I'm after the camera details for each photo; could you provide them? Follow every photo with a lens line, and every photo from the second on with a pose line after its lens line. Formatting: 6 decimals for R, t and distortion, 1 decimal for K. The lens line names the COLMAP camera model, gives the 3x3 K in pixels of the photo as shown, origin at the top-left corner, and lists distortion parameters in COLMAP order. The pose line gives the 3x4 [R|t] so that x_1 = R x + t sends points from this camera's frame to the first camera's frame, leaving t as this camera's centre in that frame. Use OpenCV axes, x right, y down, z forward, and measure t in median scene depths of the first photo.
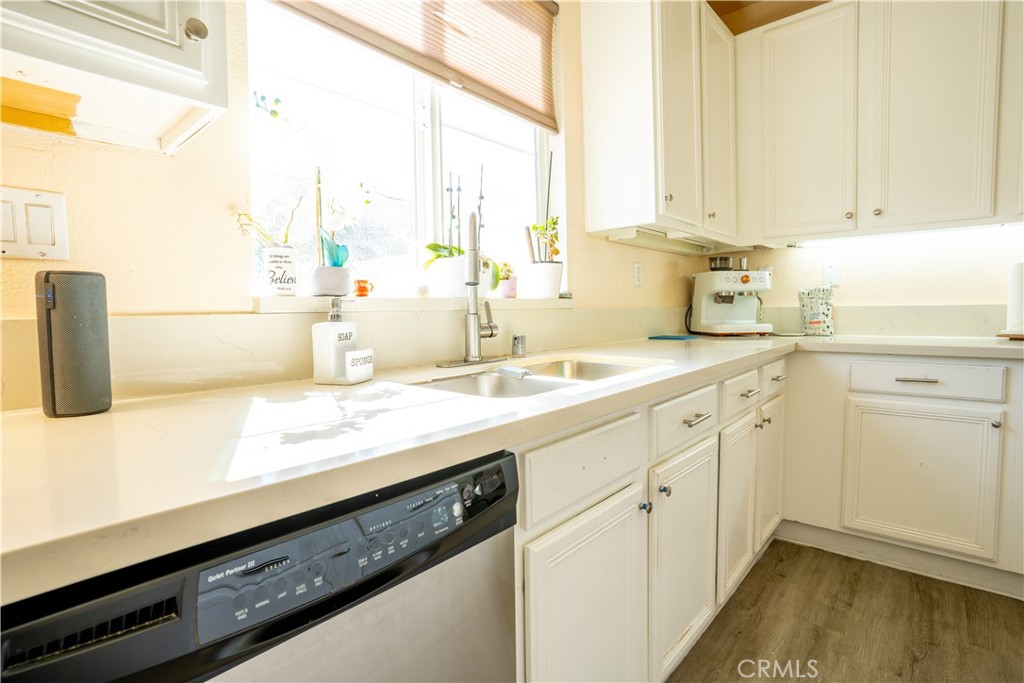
lens RADIAL K [[499.7, 0, 512.0], [0, 499.7, 341.5], [0, 0, 1]] dist [-0.081293, 0.034620]
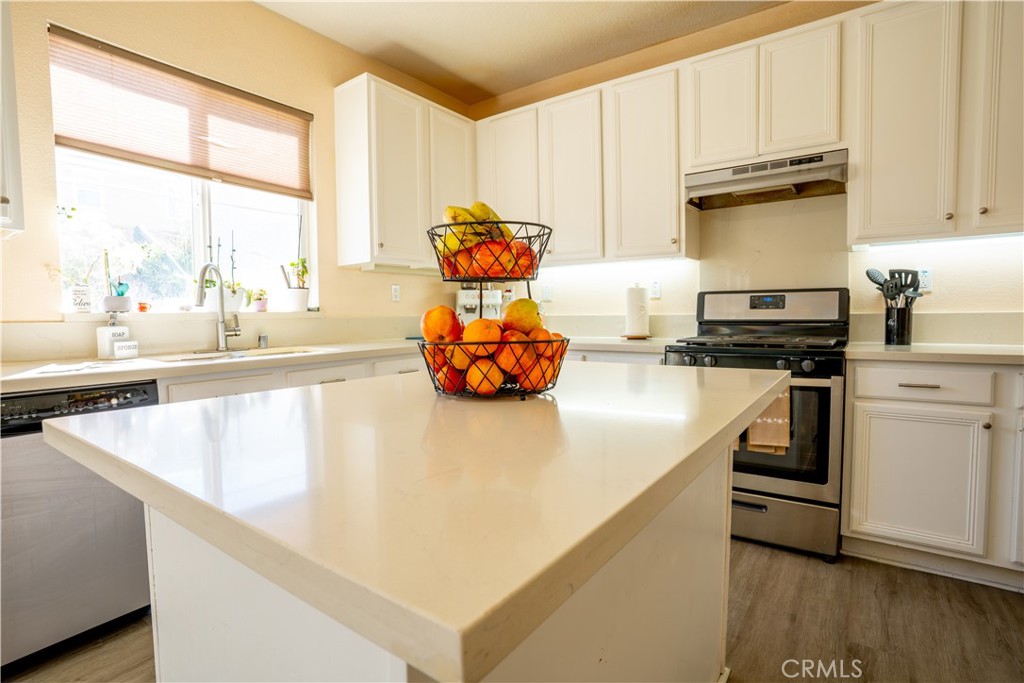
lens RADIAL K [[499.7, 0, 512.0], [0, 499.7, 341.5], [0, 0, 1]] dist [-0.081293, 0.034620]
pose [[0.995600, 0.000876, 0.093701, 0.559215], [0.000025, 0.999954, -0.009618, 0.019570], [-0.093705, 0.009578, 0.995554, -0.541316]]
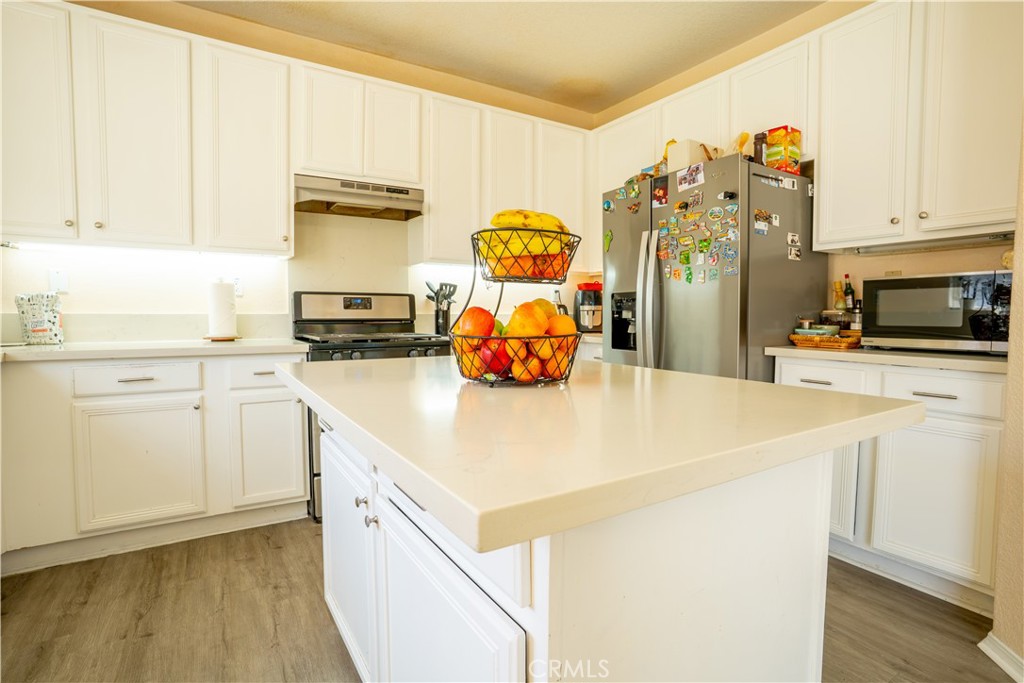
lens RADIAL K [[499.7, 0, 512.0], [0, 499.7, 341.5], [0, 0, 1]] dist [-0.081293, 0.034620]
pose [[0.291043, -0.035091, 0.956066, 0.011475], [0.049006, 0.998562, 0.021733, 0.008502], [-0.955454, 0.040528, 0.292345, -0.180561]]
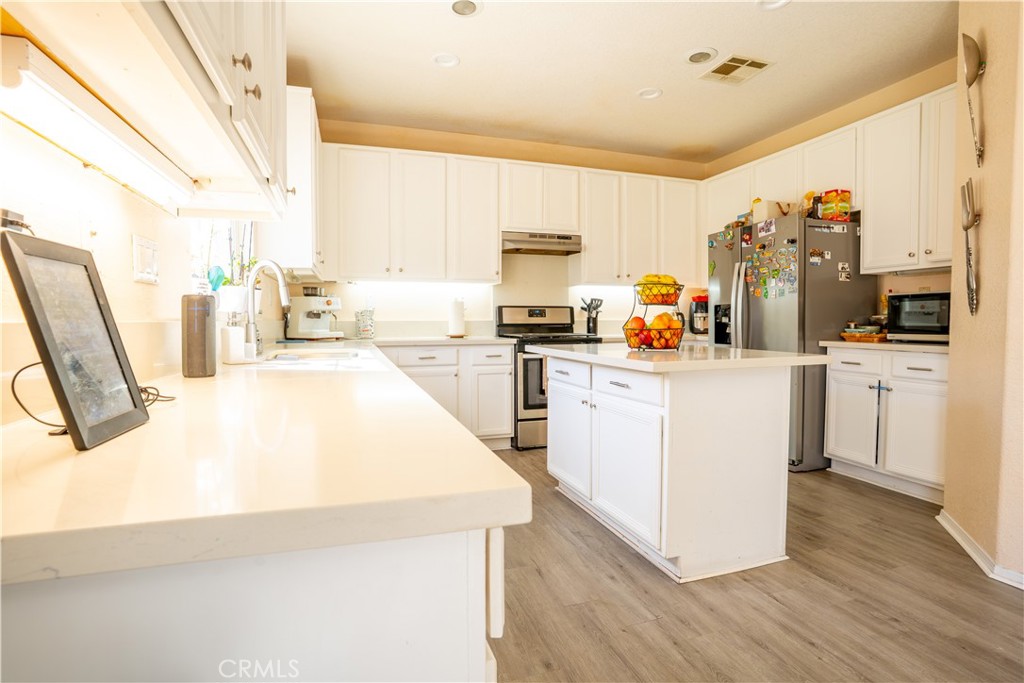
lens RADIAL K [[499.7, 0, 512.0], [0, 499.7, 341.5], [0, 0, 1]] dist [-0.081293, 0.034620]
pose [[0.505276, -0.021539, 0.862689, -0.739146], [0.046770, 0.998903, -0.002453, 0.032403], [-0.861689, 0.041588, 0.505729, -0.349940]]
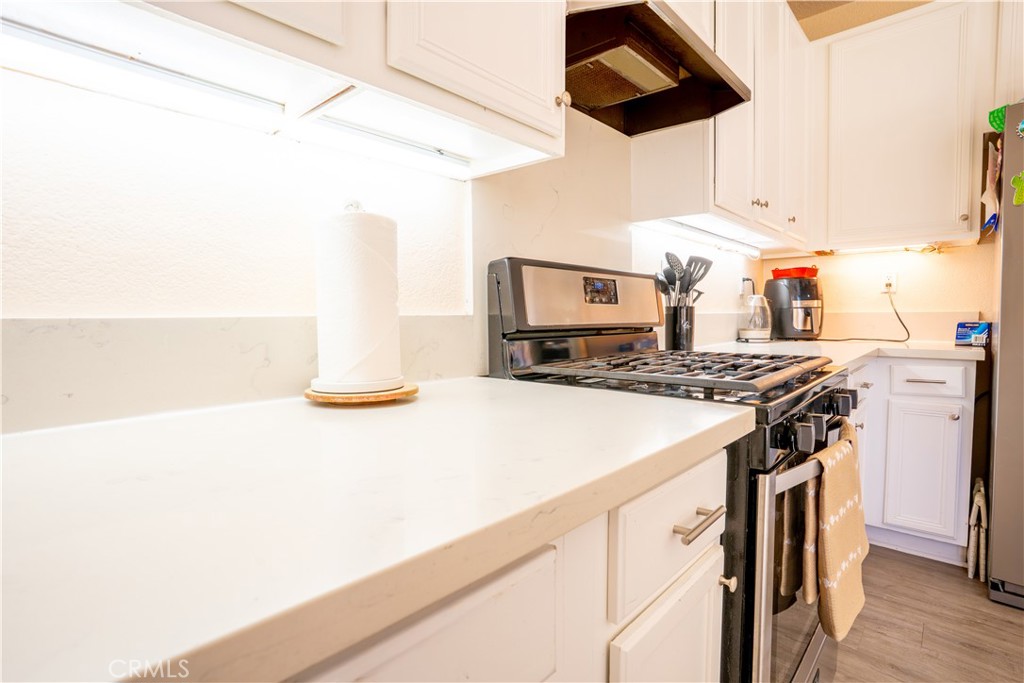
lens RADIAL K [[499.7, 0, 512.0], [0, 499.7, 341.5], [0, 0, 1]] dist [-0.081293, 0.034620]
pose [[0.023195, -0.035113, 0.999114, 0.664192], [0.067977, 0.997125, 0.033465, -0.063527], [-0.997417, 0.067141, 0.025516, 0.874328]]
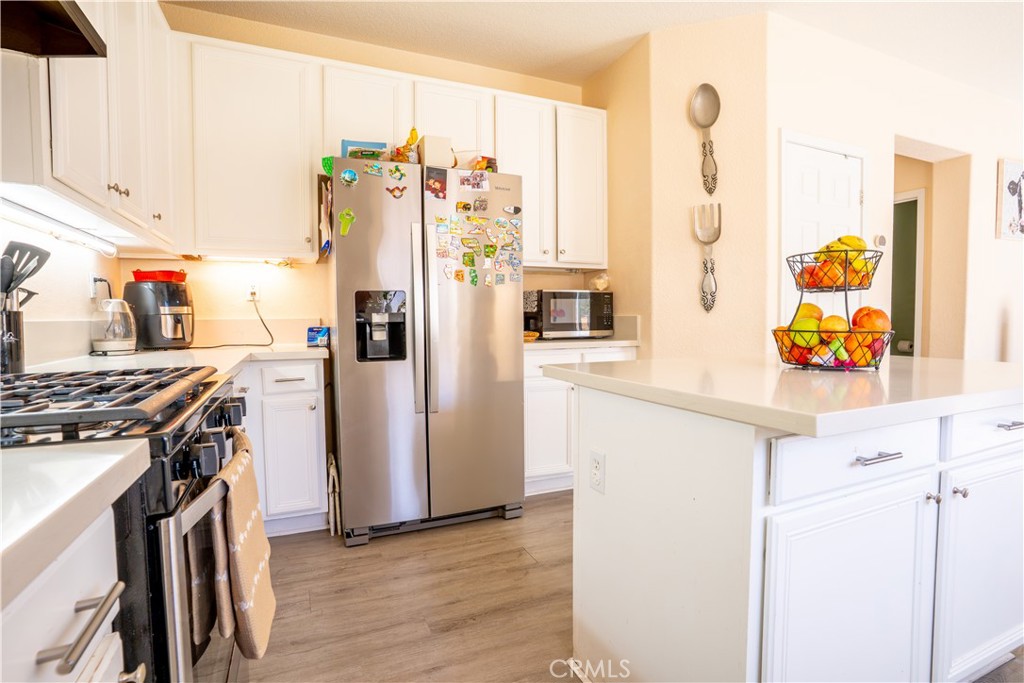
lens RADIAL K [[499.7, 0, 512.0], [0, 499.7, 341.5], [0, 0, 1]] dist [-0.081293, 0.034620]
pose [[-0.908905, 0.003593, 0.416988, 0.720993], [0.047405, 0.994371, 0.094760, -0.063893], [-0.414300, 0.105895, -0.903959, 0.867796]]
